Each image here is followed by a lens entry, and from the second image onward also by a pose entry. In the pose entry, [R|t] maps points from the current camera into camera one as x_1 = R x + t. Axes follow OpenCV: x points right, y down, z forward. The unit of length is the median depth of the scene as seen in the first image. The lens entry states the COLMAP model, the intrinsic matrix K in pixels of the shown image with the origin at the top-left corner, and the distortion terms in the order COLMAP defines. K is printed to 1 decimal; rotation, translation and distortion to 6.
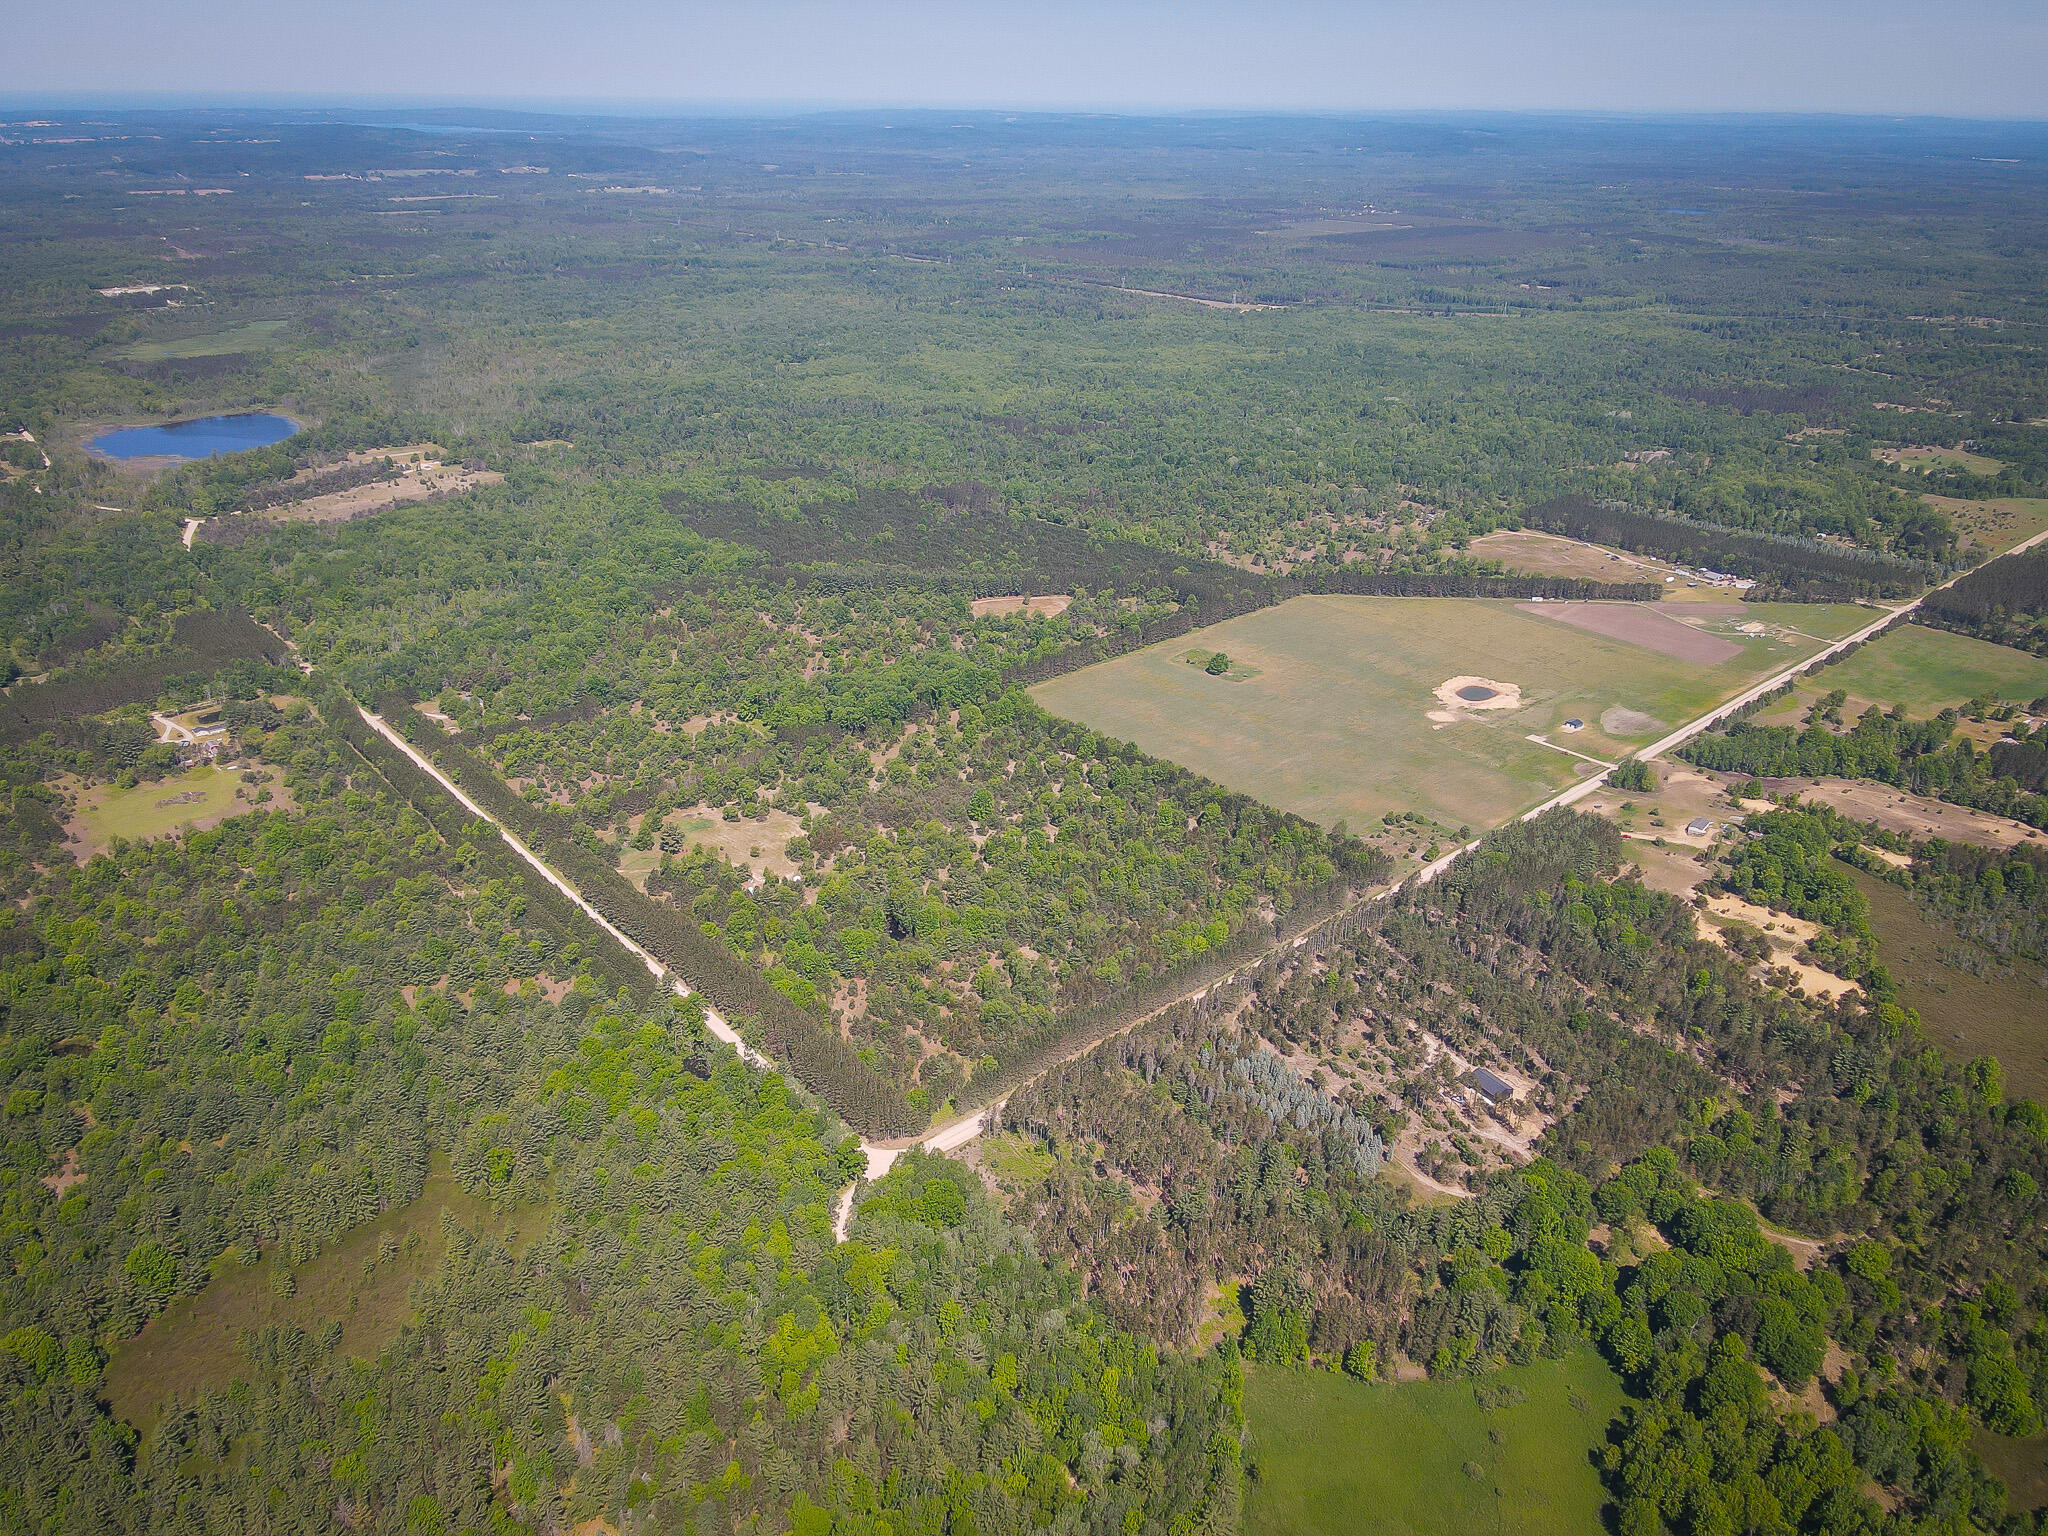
lens RADIAL K [[1454.7, 0, 1020.4], [0, 1454.7, 760.7], [0, 0, 1]] dist [0.022523, -0.005991]
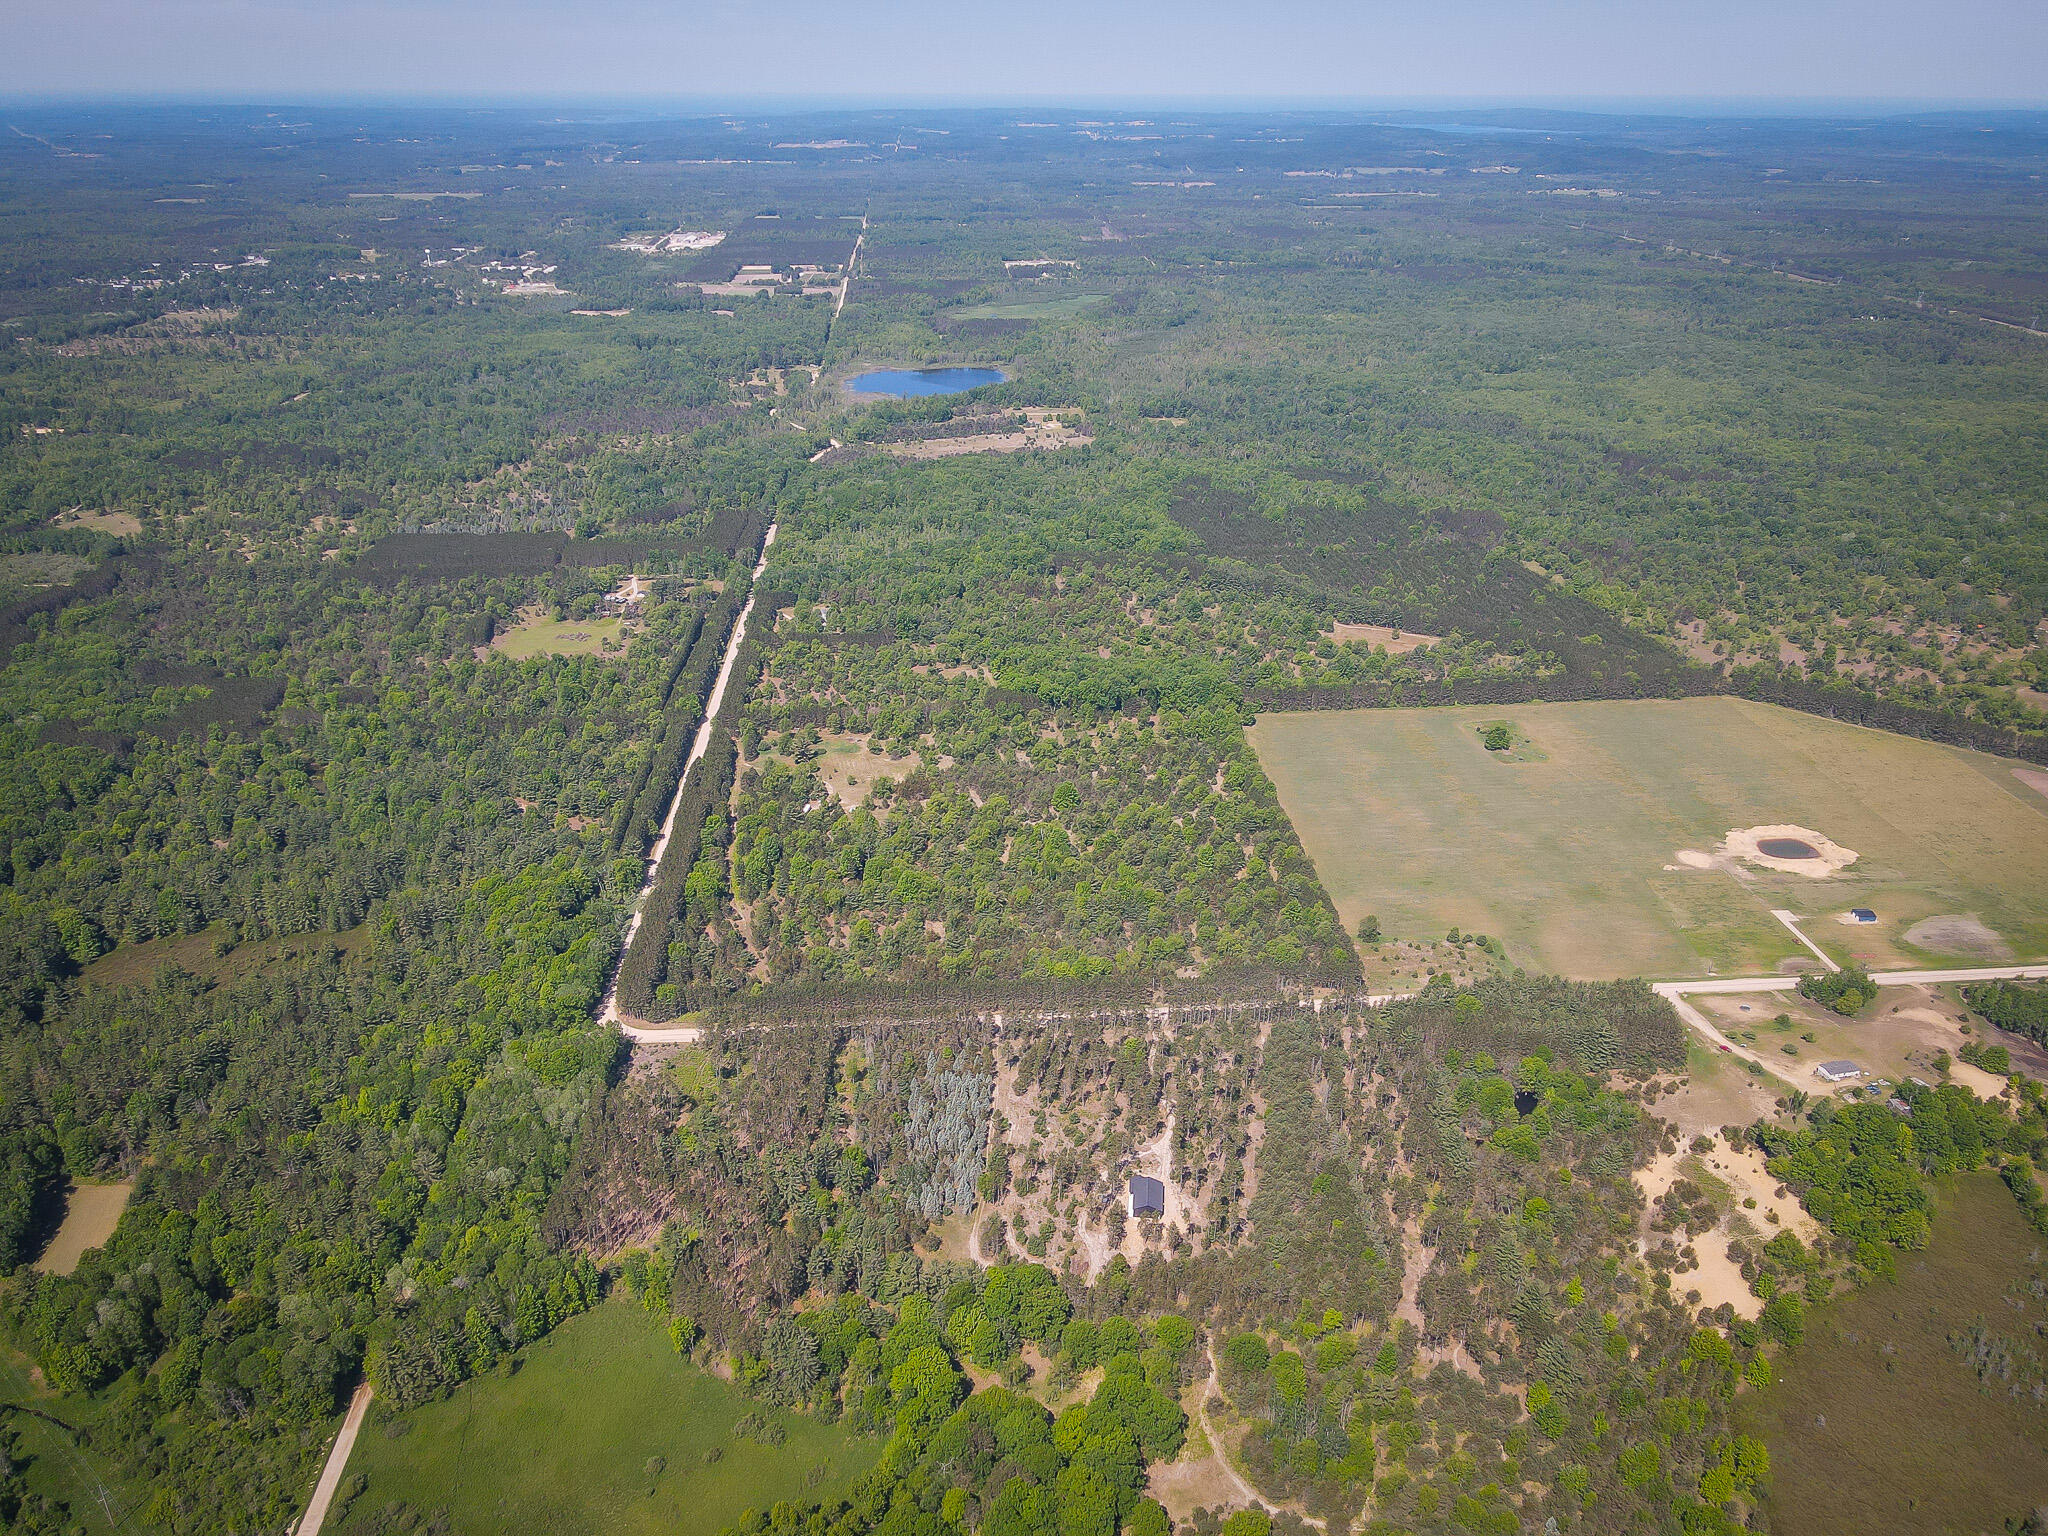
lens RADIAL K [[1454.7, 0, 1021.5], [0, 1454.7, 774.7], [0, 0, 1]] dist [0.022523, -0.005991]
pose [[0.810719, 0.249952, -0.529395, 0.407921], [-0.245761, 0.966044, 0.079755, -0.048918], [0.531354, 0.065446, 0.844618, 0.115392]]
